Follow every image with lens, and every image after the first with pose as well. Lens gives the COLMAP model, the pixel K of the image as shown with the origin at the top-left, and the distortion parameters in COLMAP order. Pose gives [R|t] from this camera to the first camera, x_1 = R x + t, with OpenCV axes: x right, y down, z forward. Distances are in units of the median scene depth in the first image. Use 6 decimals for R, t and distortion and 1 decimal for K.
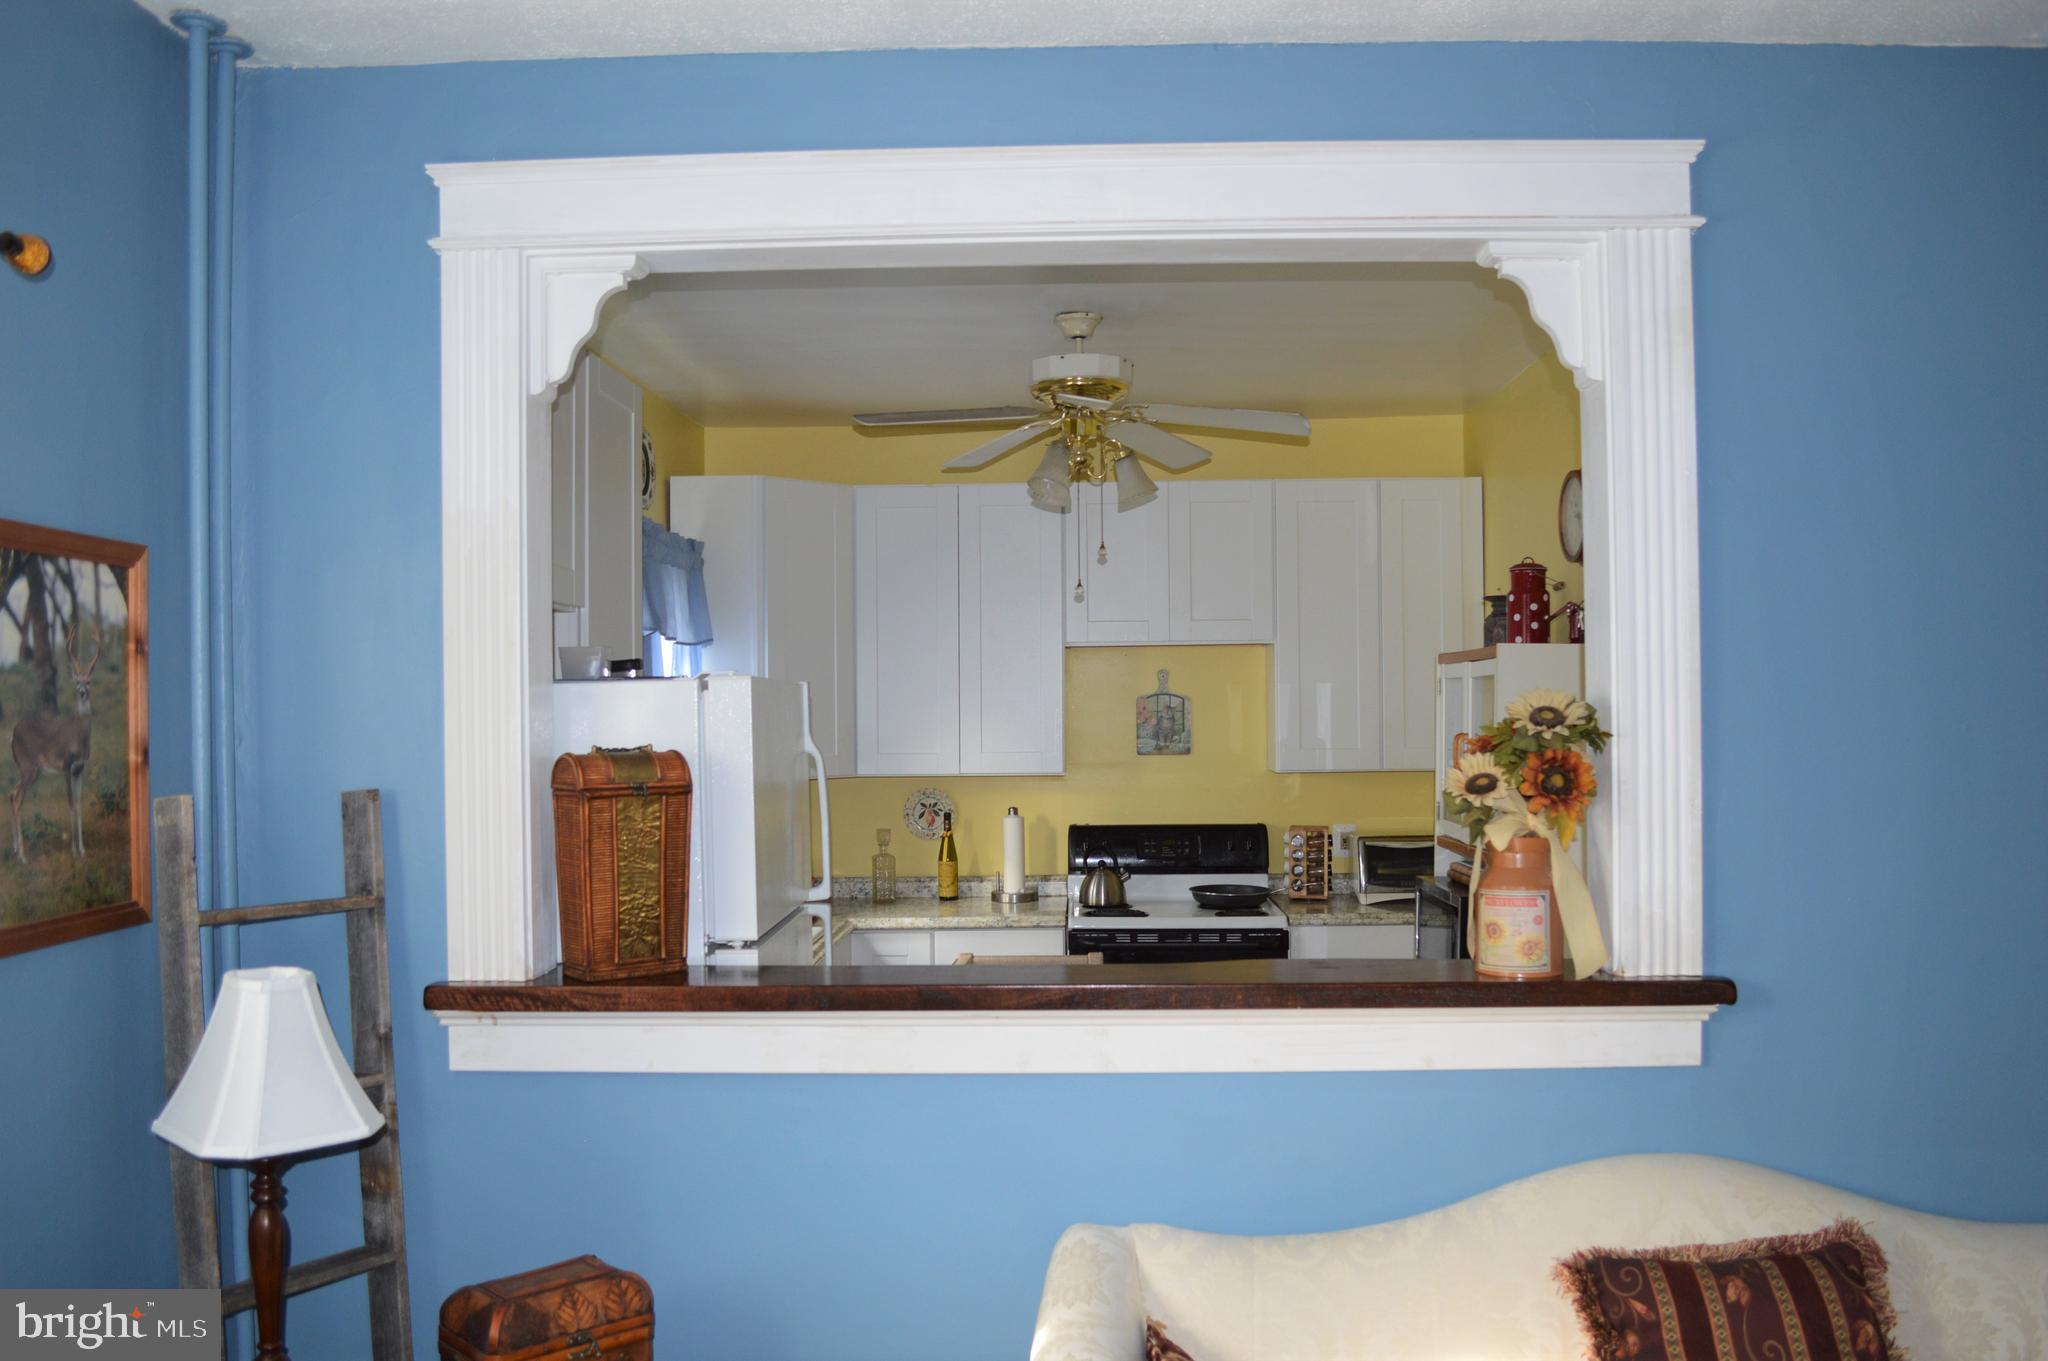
lens RADIAL K [[1635.5, 0, 1019.2], [0, 1635.5, 699.1], [0, 0, 1]] dist [-0.083908, 0.012459]
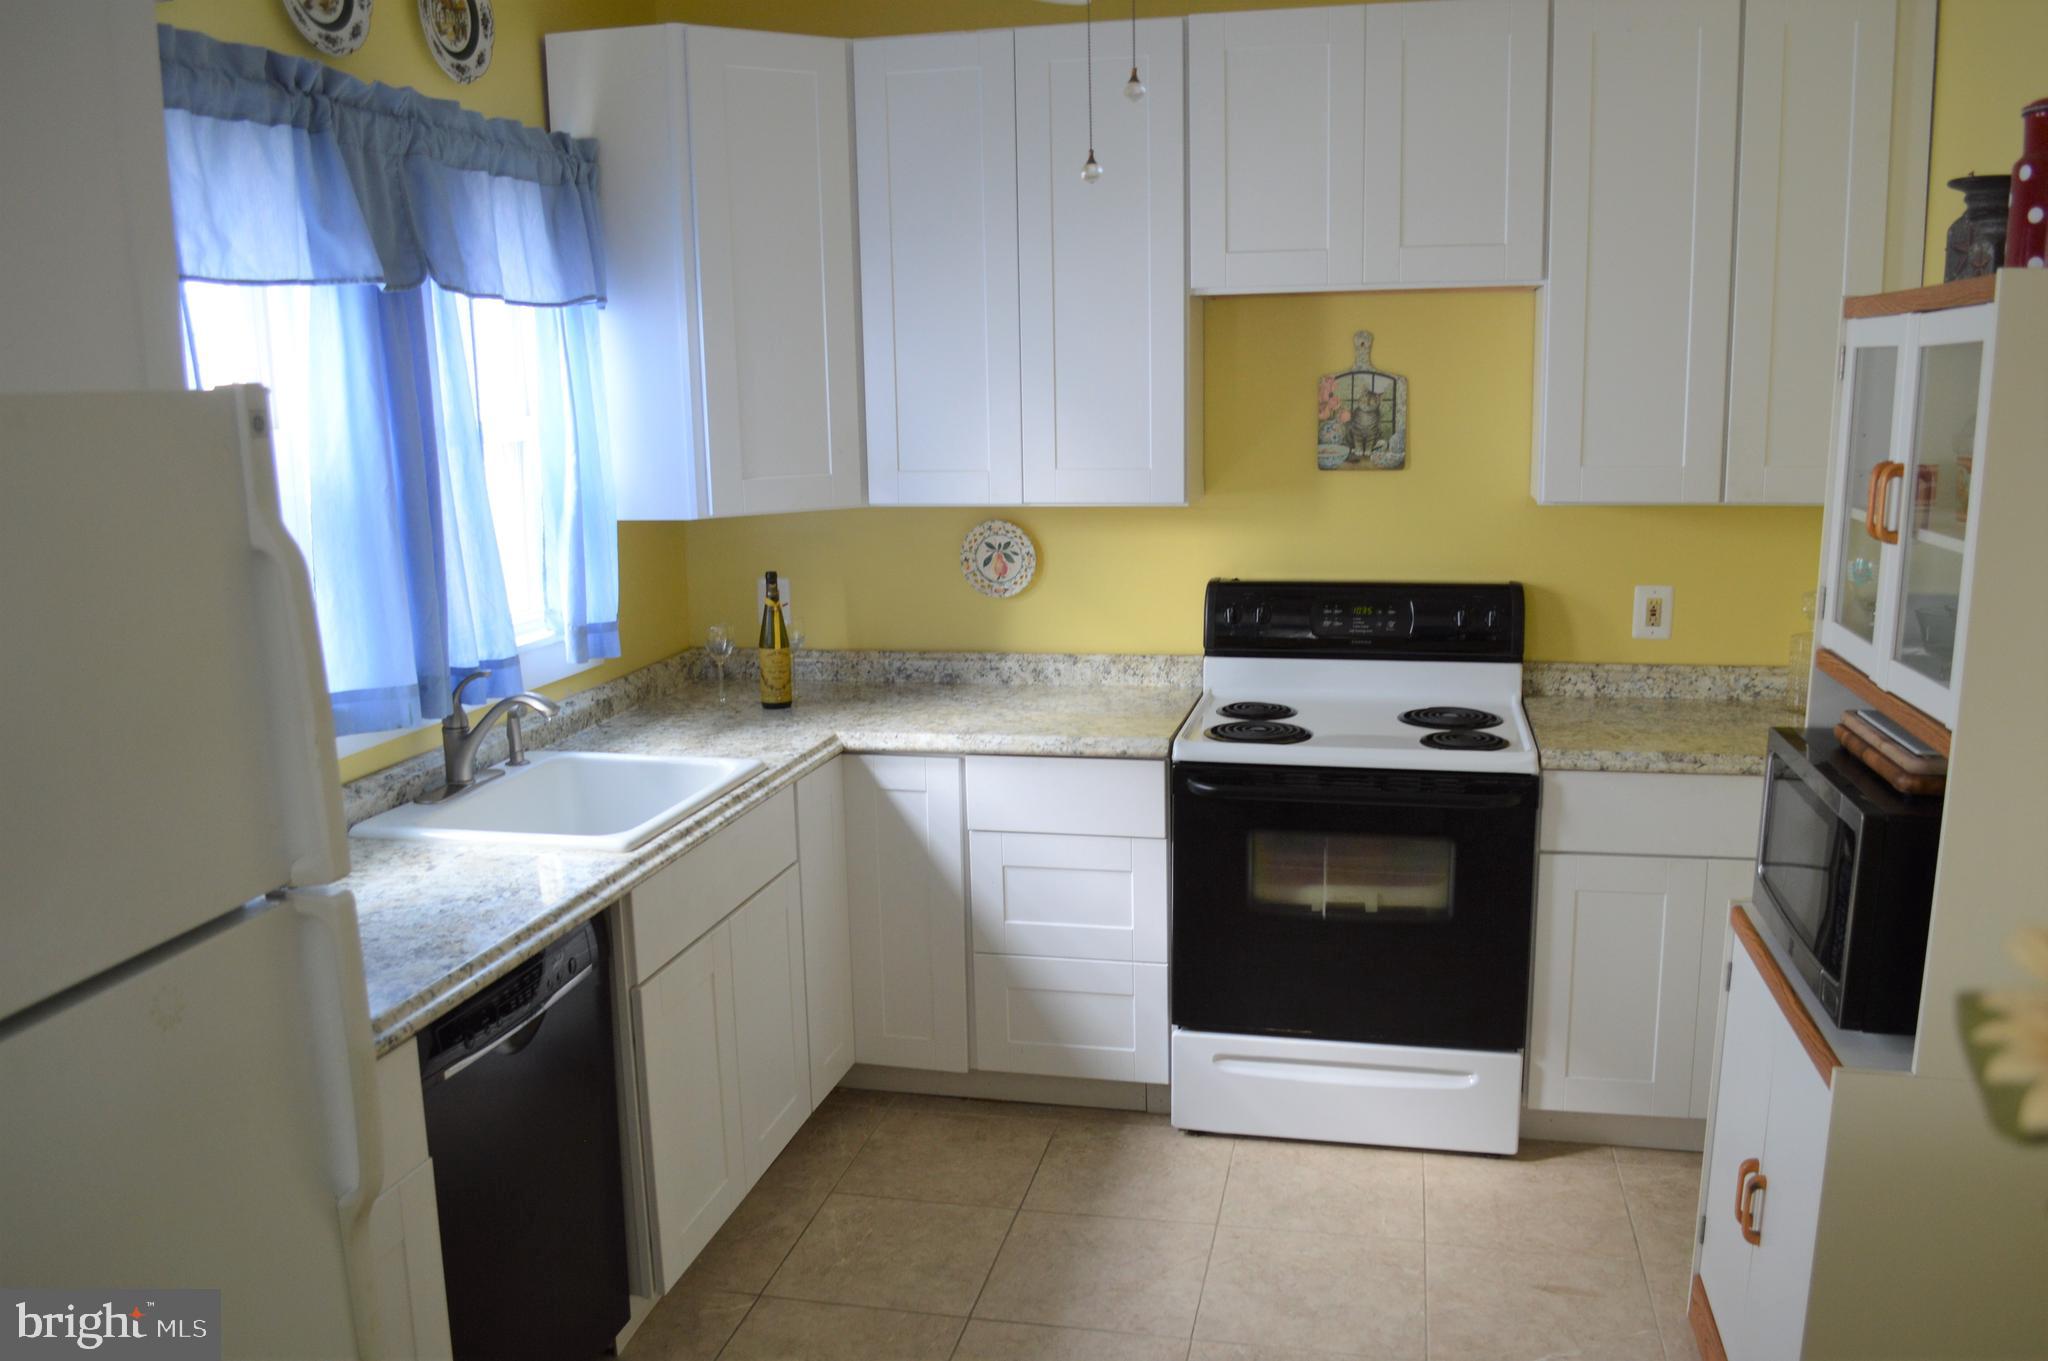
lens RADIAL K [[1635.5, 0, 1025.4], [0, 1635.5, 707.2], [0, 0, 1]] dist [-0.083908, 0.012459]
pose [[0.981358, 0.027769, -0.190174, 0.175711], [0.011627, 0.979116, 0.202970, -0.010963], [0.191838, -0.201397, 0.960540, 0.753965]]
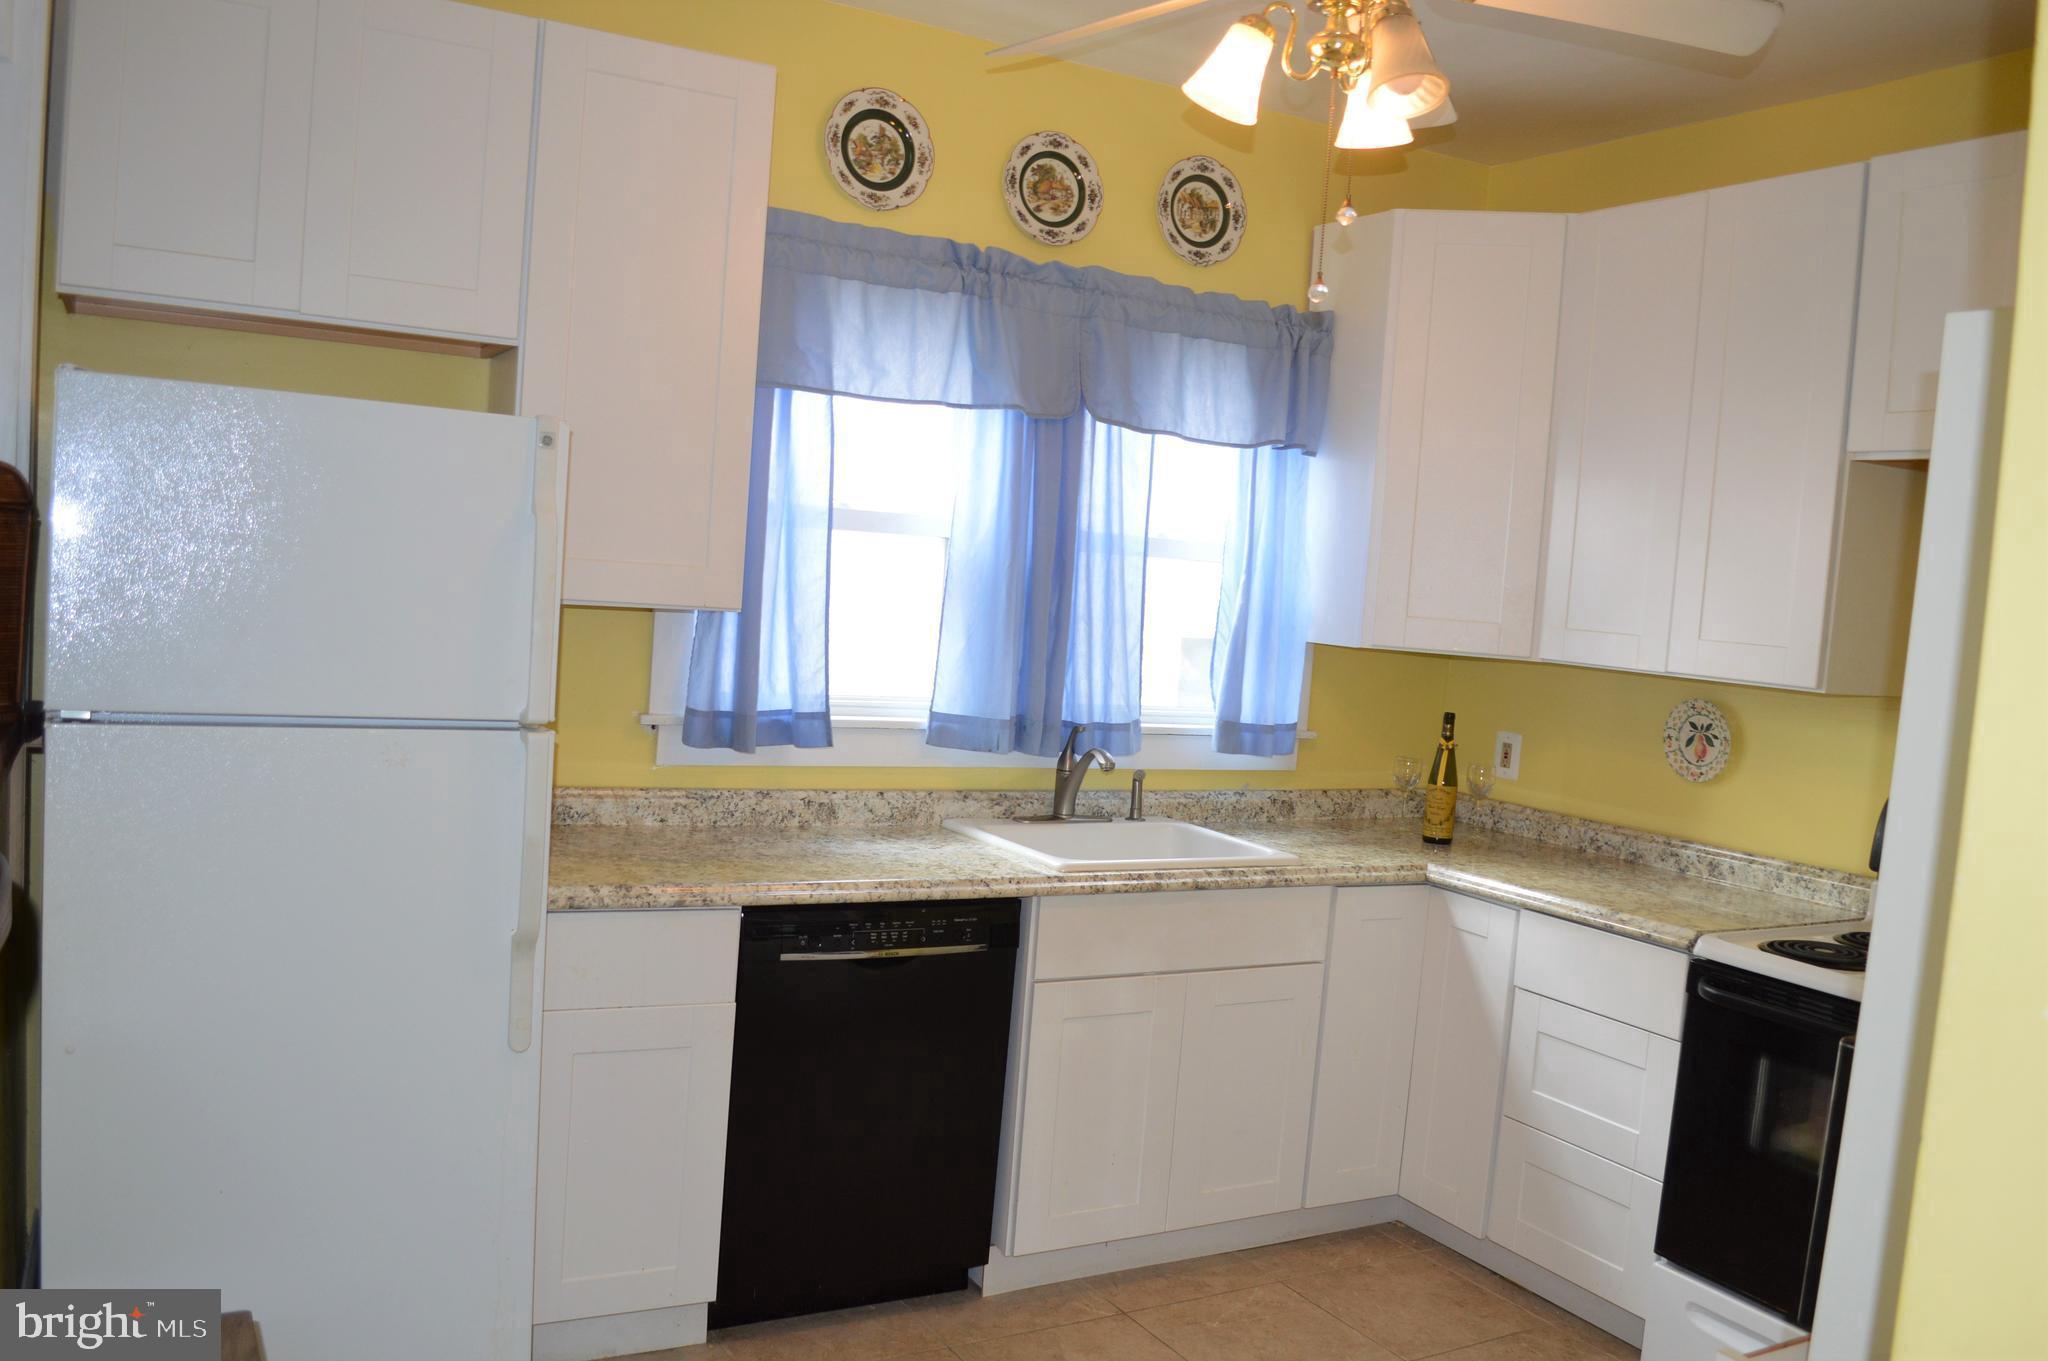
lens RADIAL K [[1631.6, 0, 1023.1], [0, 1631.6, 709.3], [0, 0, 1]] dist [-0.077938, -0.007981]
pose [[0.518115, 0.117008, -0.847270, 0.696340], [-0.073667, 0.993022, 0.092089, 0.044204], [0.852133, 0.014703, 0.523119, 0.977482]]
